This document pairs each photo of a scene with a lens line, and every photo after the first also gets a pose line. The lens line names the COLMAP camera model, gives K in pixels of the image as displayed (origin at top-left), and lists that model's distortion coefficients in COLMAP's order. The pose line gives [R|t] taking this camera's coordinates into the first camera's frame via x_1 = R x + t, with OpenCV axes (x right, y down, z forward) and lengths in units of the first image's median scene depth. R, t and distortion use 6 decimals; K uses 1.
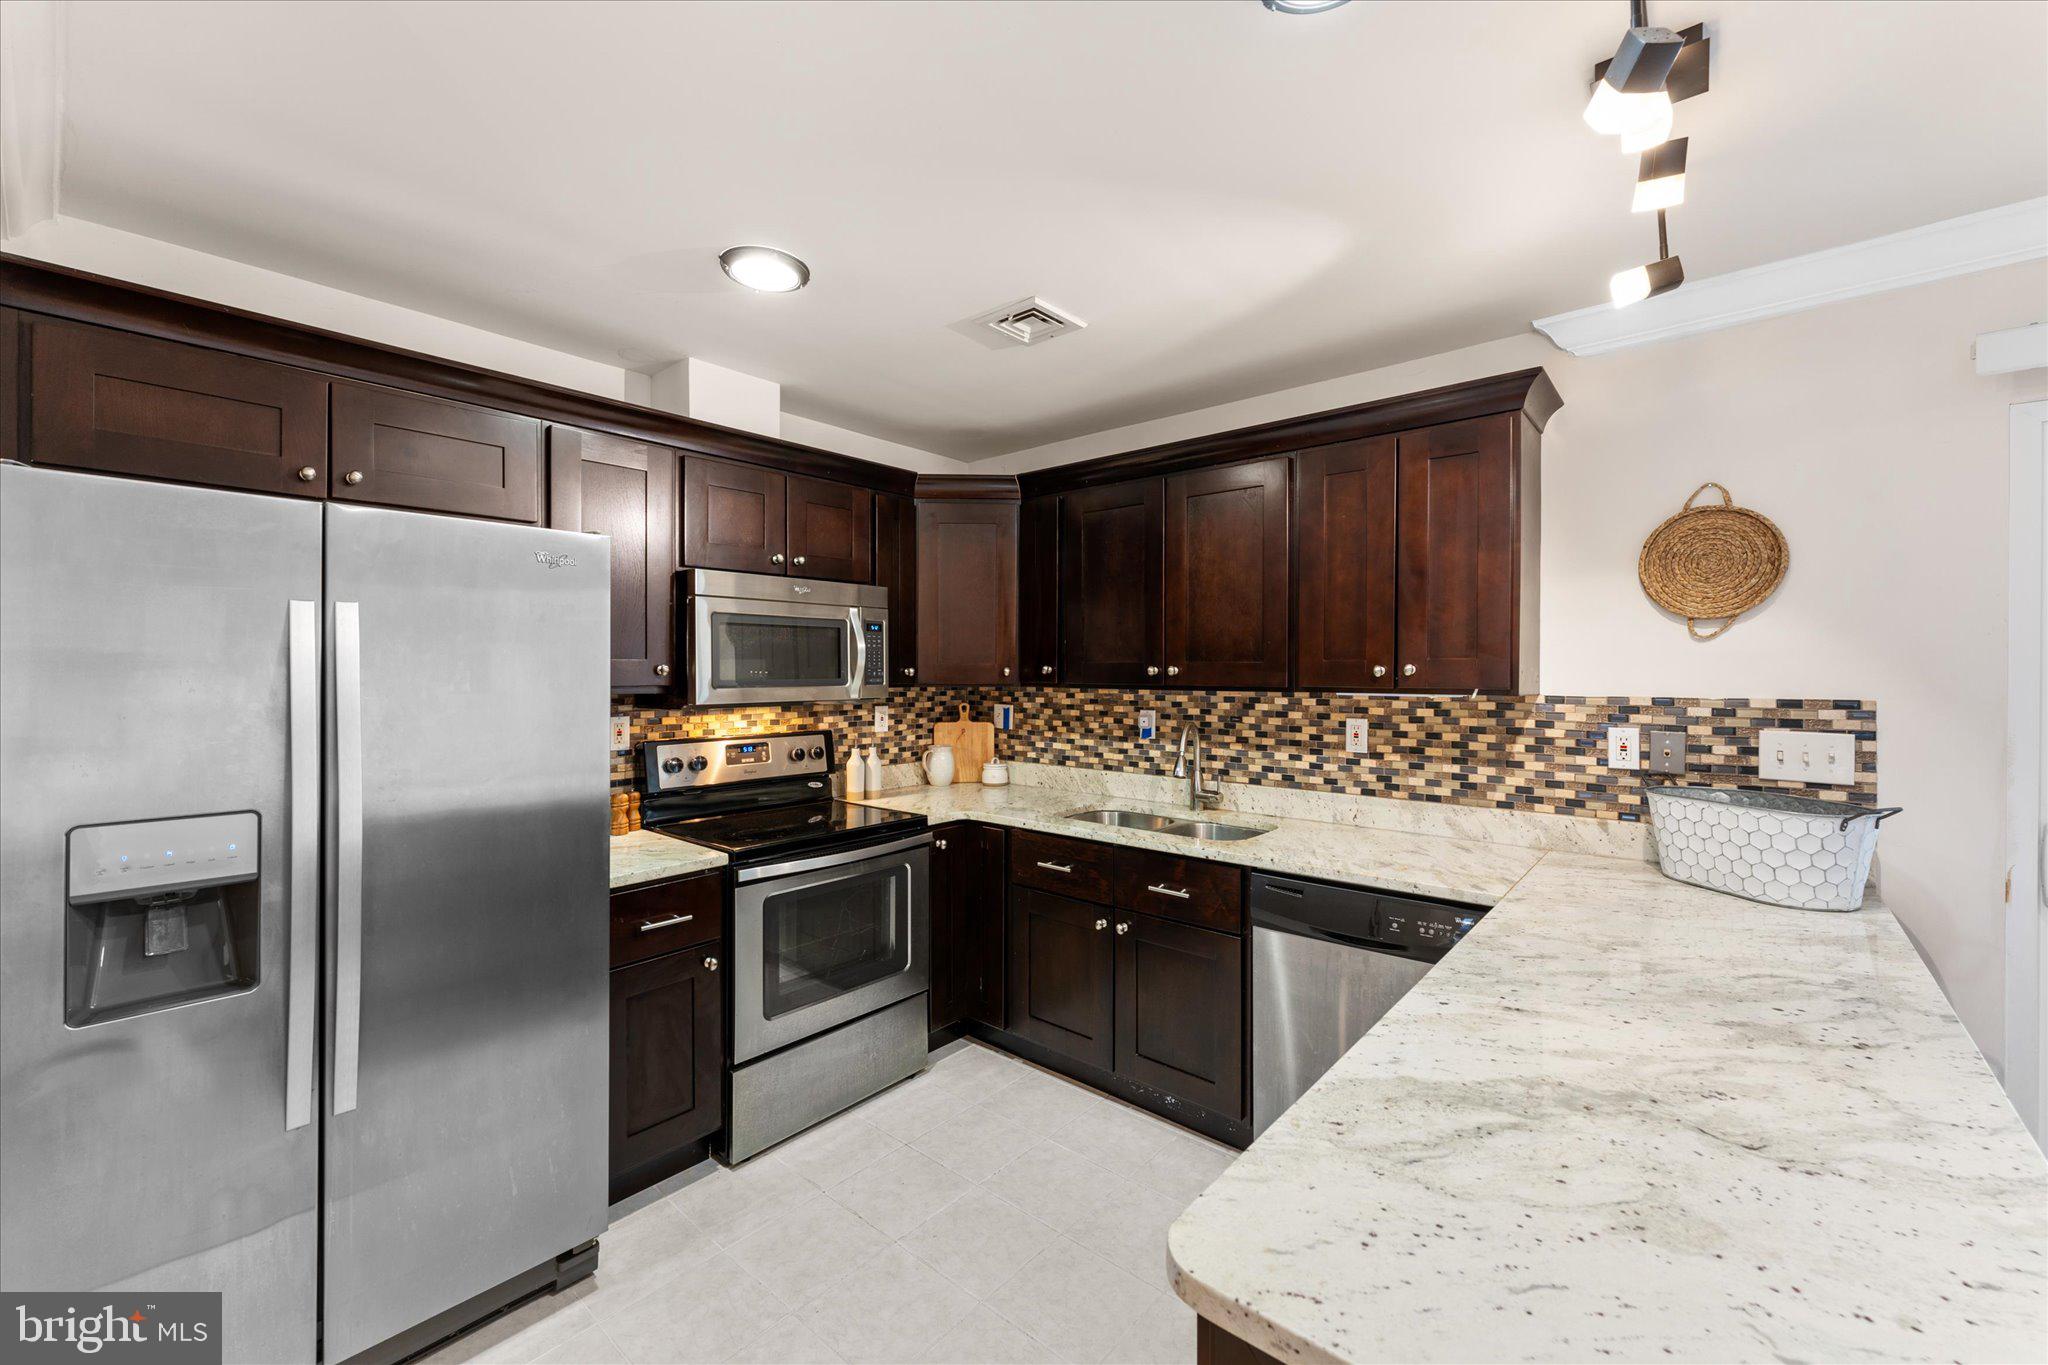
lens RADIAL K [[818.1, 0, 1010.7], [0, 818.1, 672.2], [0, 0, 1]] dist [0.002355, -0.000322]
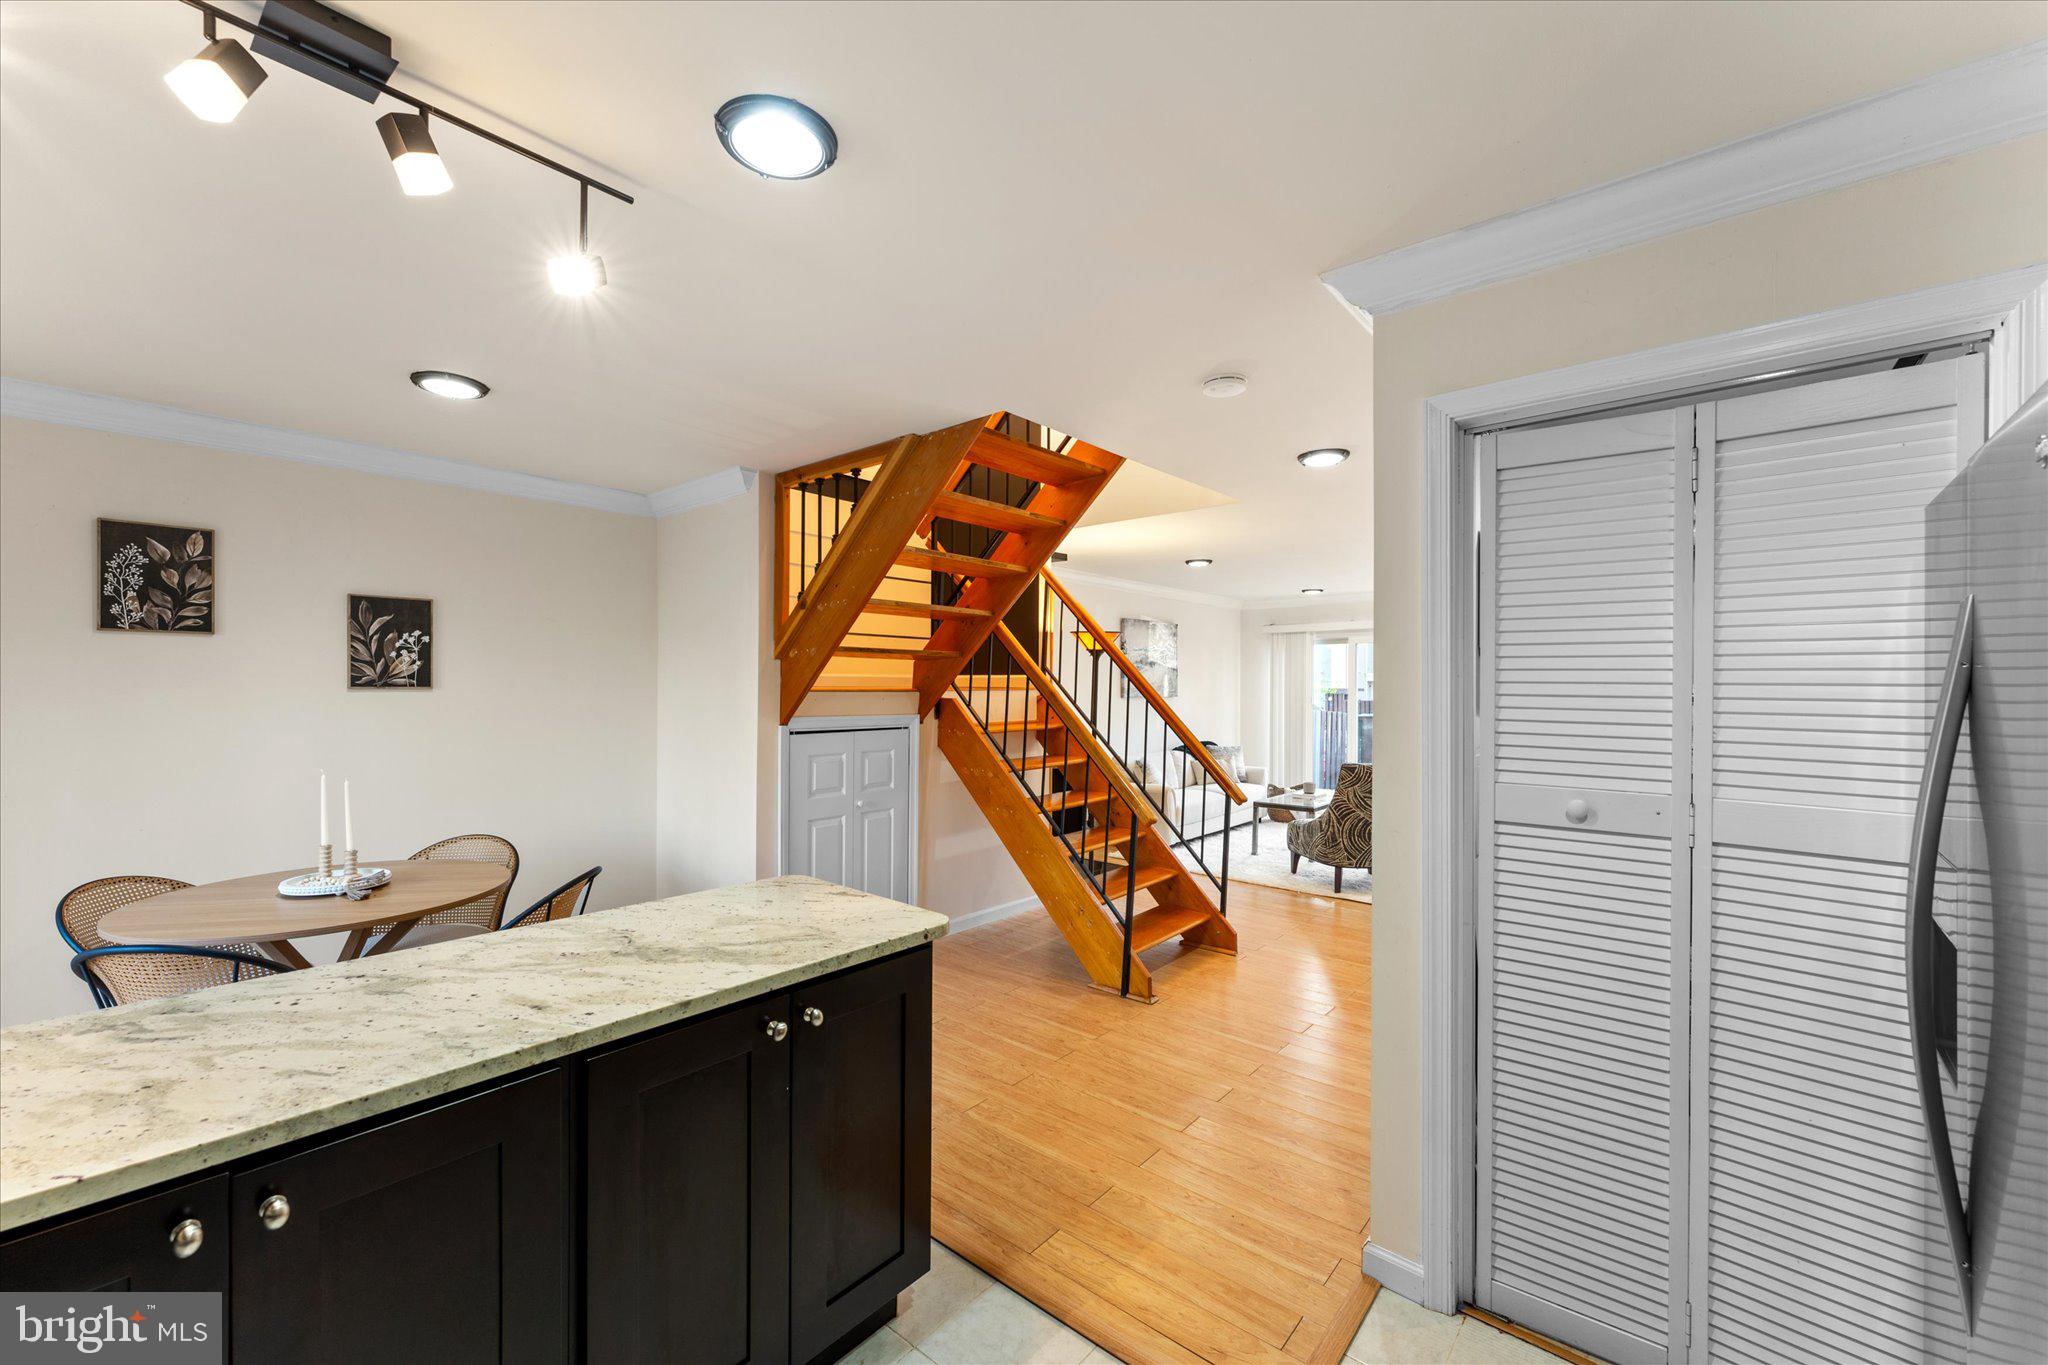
lens RADIAL K [[818.1, 0, 1025.5], [0, 818.1, 681.8], [0, 0, 1]] dist [0.002355, -0.000322]
pose [[-0.999855, -0.003598, -0.016649, 0.001865], [-0.003562, 0.999991, -0.002176, -0.004699], [0.016657, -0.002117, -0.999859, 1.066957]]
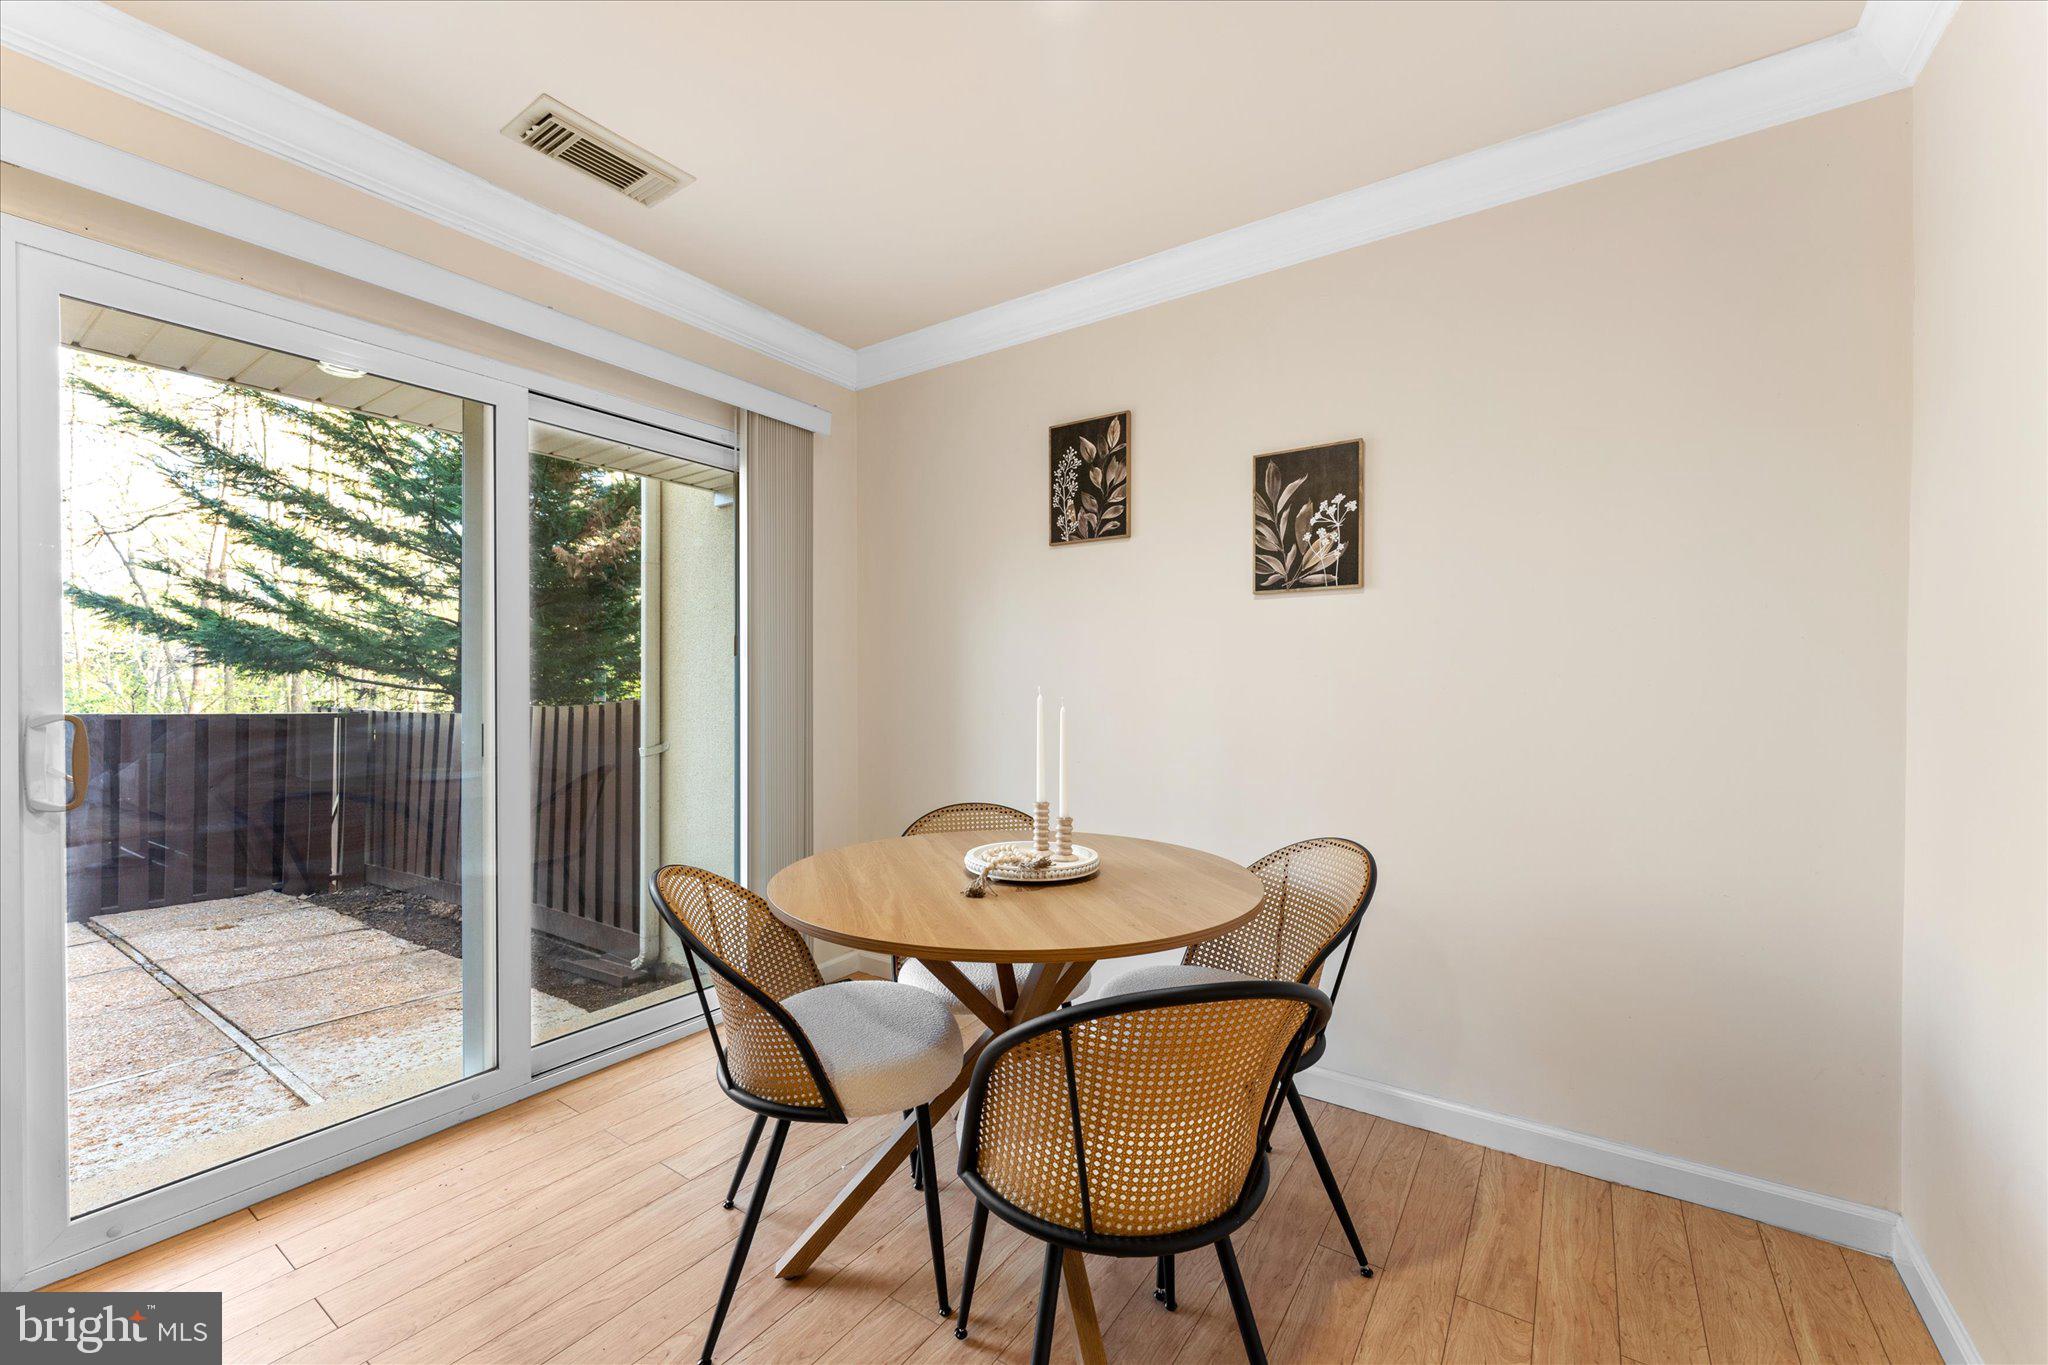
lens RADIAL K [[818.1, 0, 1023.5], [0, 818.1, 696.9], [0, 0, 1]] dist [0.002355, -0.000322]
pose [[-0.122094, -0.010613, 0.992462, 0.207910], [0.003225, 0.999933, 0.011089, 0.115570], [-0.992513, 0.004554, -0.122052, 0.050743]]
